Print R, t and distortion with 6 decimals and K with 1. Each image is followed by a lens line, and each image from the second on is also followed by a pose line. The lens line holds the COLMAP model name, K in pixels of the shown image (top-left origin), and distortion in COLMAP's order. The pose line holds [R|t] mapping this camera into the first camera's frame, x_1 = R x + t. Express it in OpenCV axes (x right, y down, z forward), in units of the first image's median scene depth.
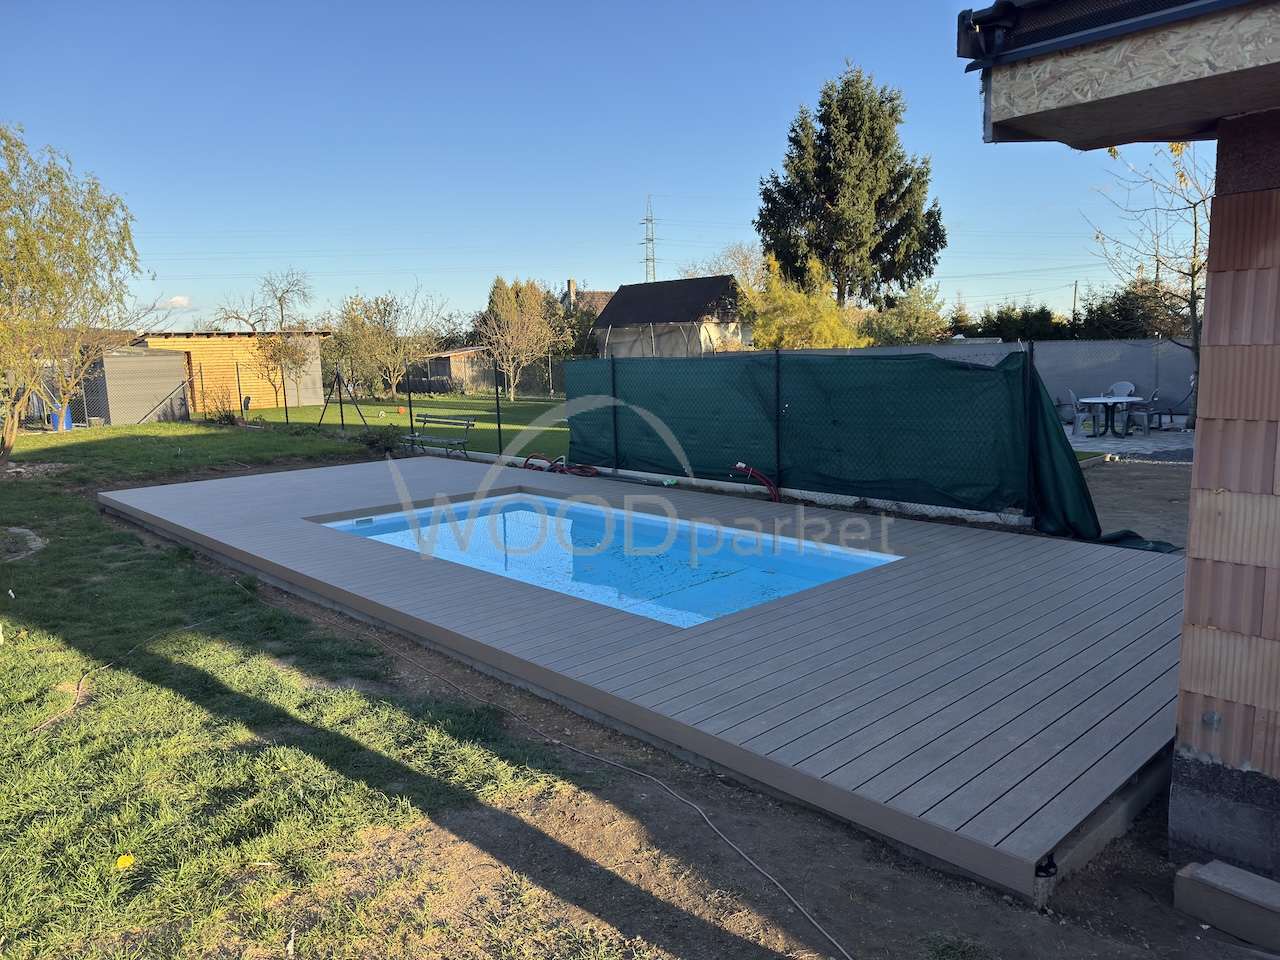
lens RADIAL K [[884.5, 0, 641.4], [0, 884.5, 484.5], [0, 0, 1]] dist [0.094672, -0.141824]
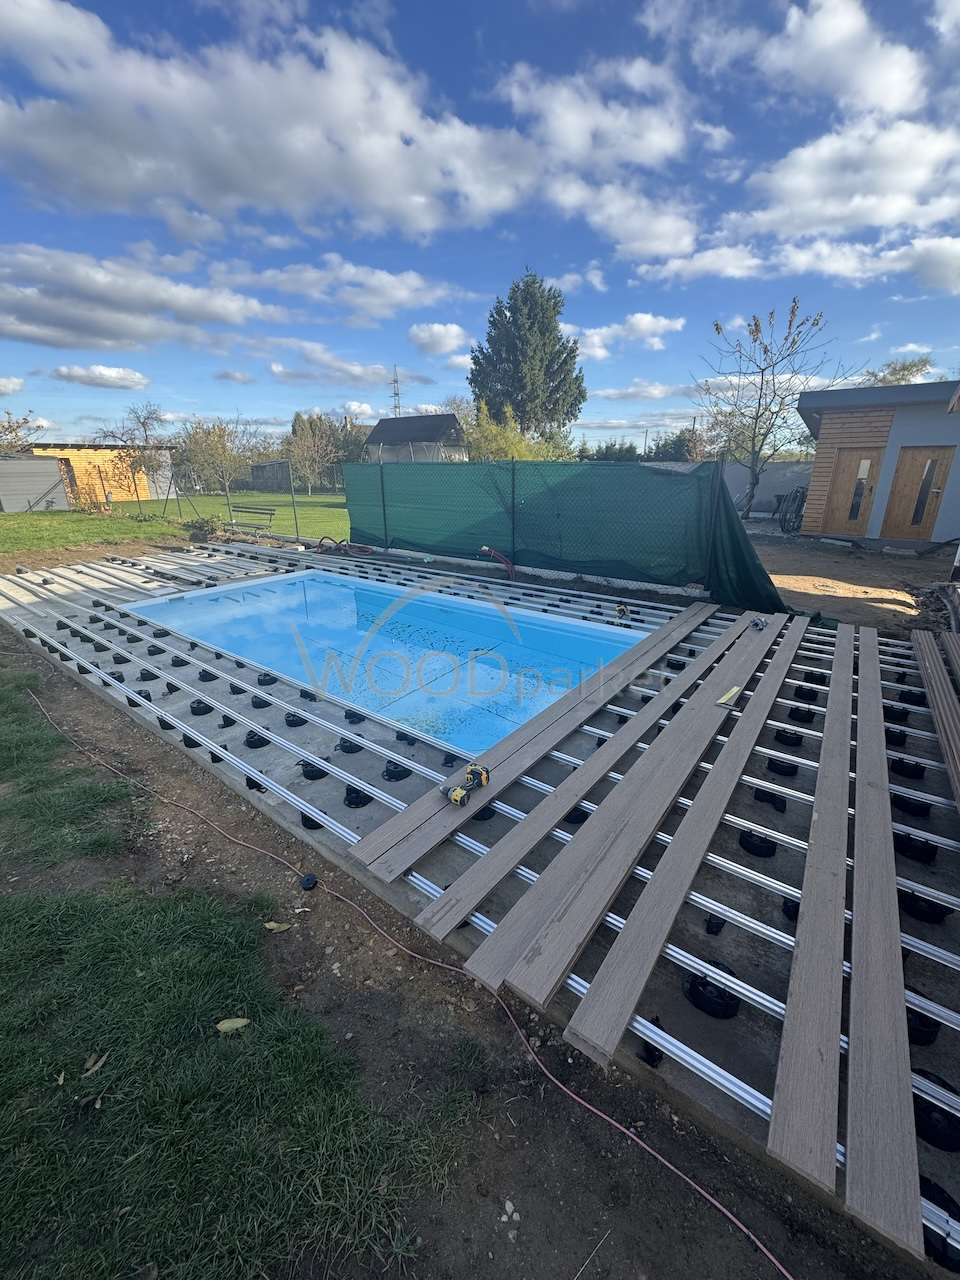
lens RADIAL K [[502.1, 0, 480.0], [0, 502.1, 640.0], [0, 0, 1]] dist [-0.002332, -0.000208]
pose [[0.986457, -0.033344, 0.160595, -0.012170], [0.003761, 0.983459, 0.181093, -0.014074], [-0.163977, -0.178037, 0.970265, 0.157098]]
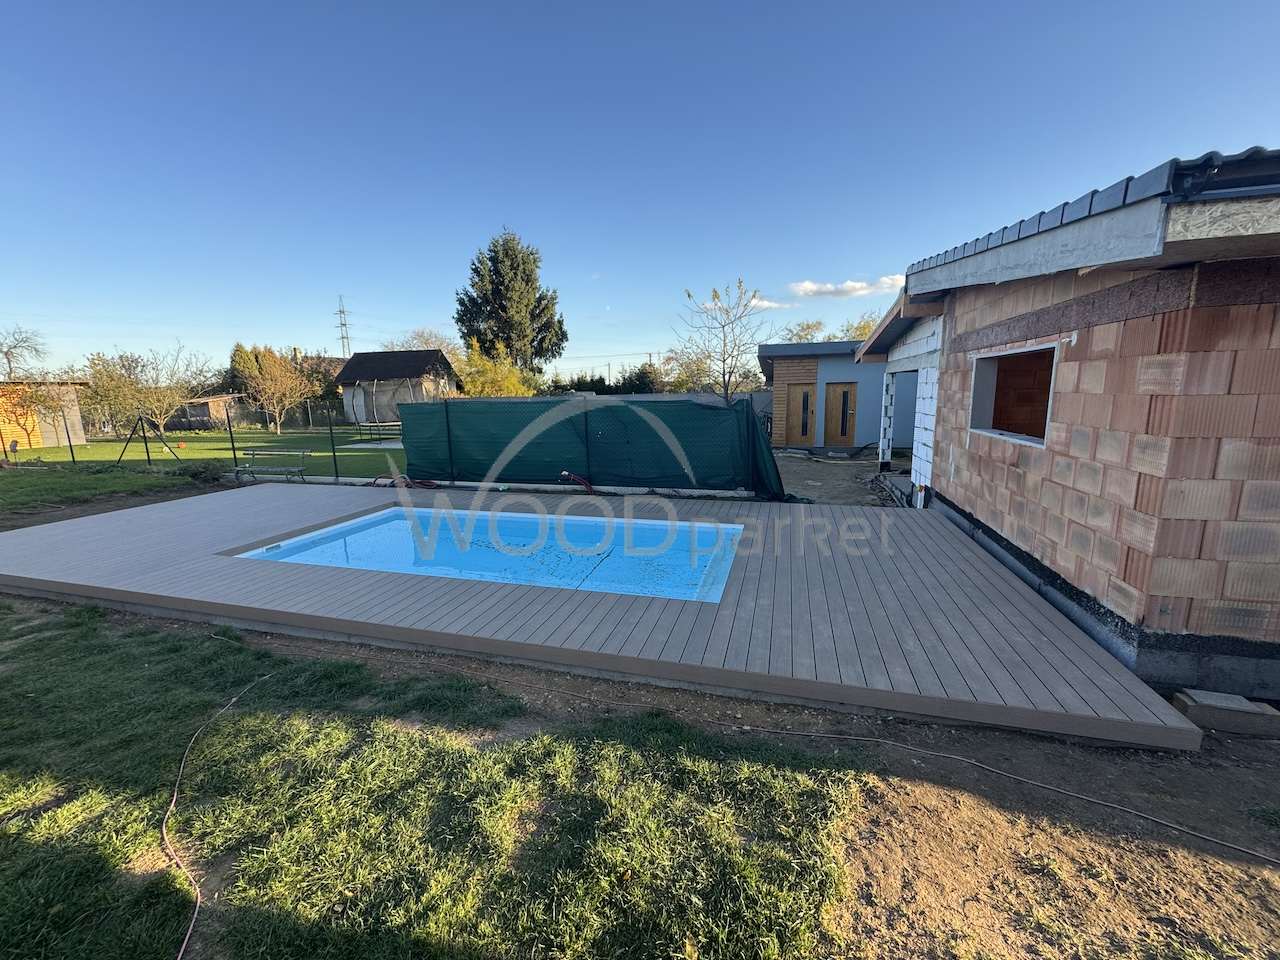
lens RADIAL K [[502.1, 0, 640.0], [0, 502.1, 480.0], [0, 0, 1]] dist [-0.002332, -0.000208]
pose [[0.858708, -0.079974, 0.506187, -0.131591], [0.073900, 0.996749, 0.032114, -0.017766], [-0.507110, 0.009831, 0.861825, 0.122867]]
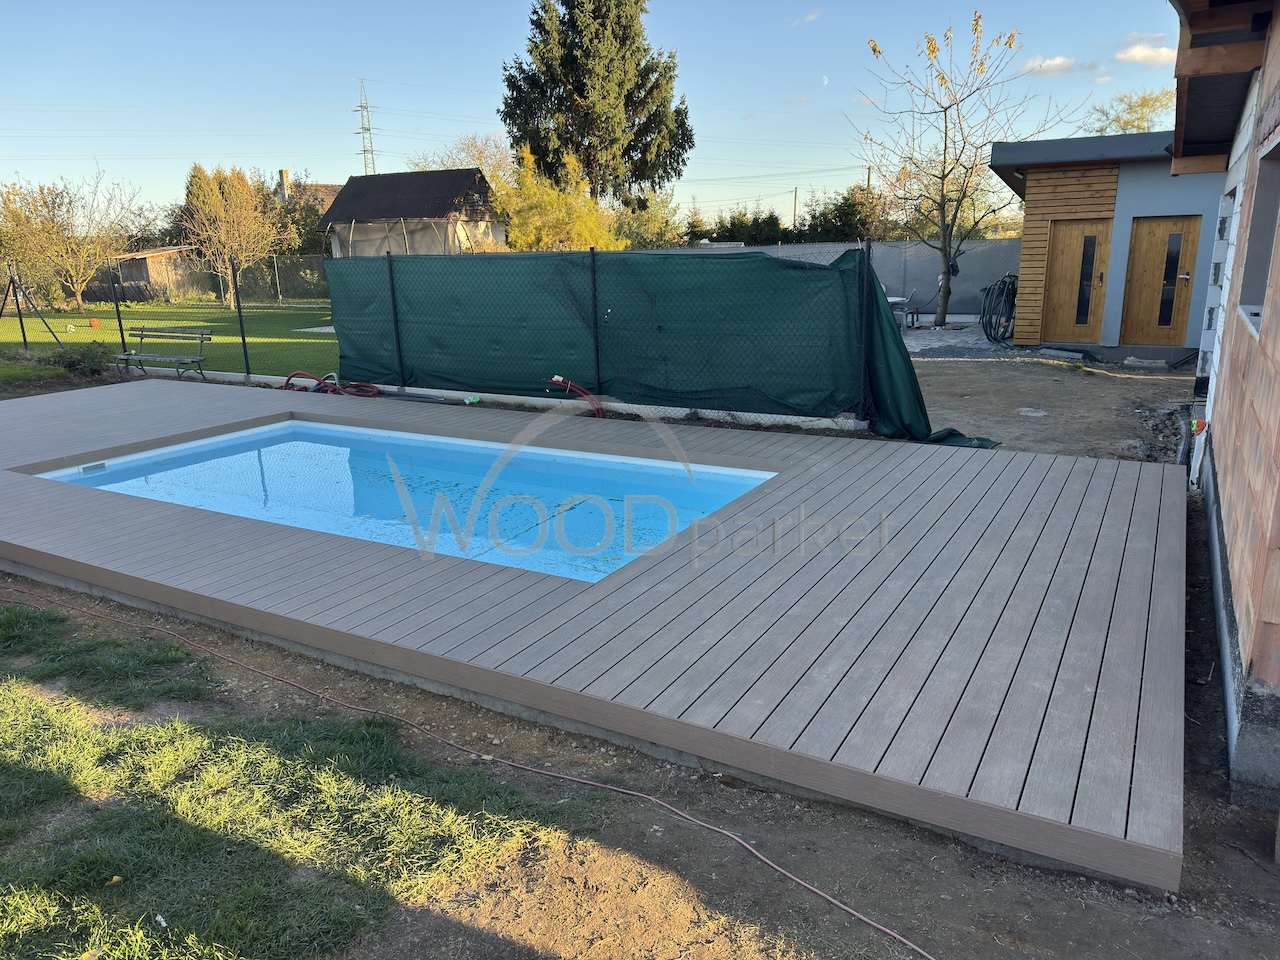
lens RADIAL K [[884.5, 0, 641.4], [0, 884.5, 484.5], [0, 0, 1]] dist [0.094672, -0.141824]
pose [[0.957337, -0.070560, 0.280226, -0.041733], [0.041469, 0.993239, 0.108424, -0.005357], [-0.285982, -0.092178, 0.953791, 0.062672]]
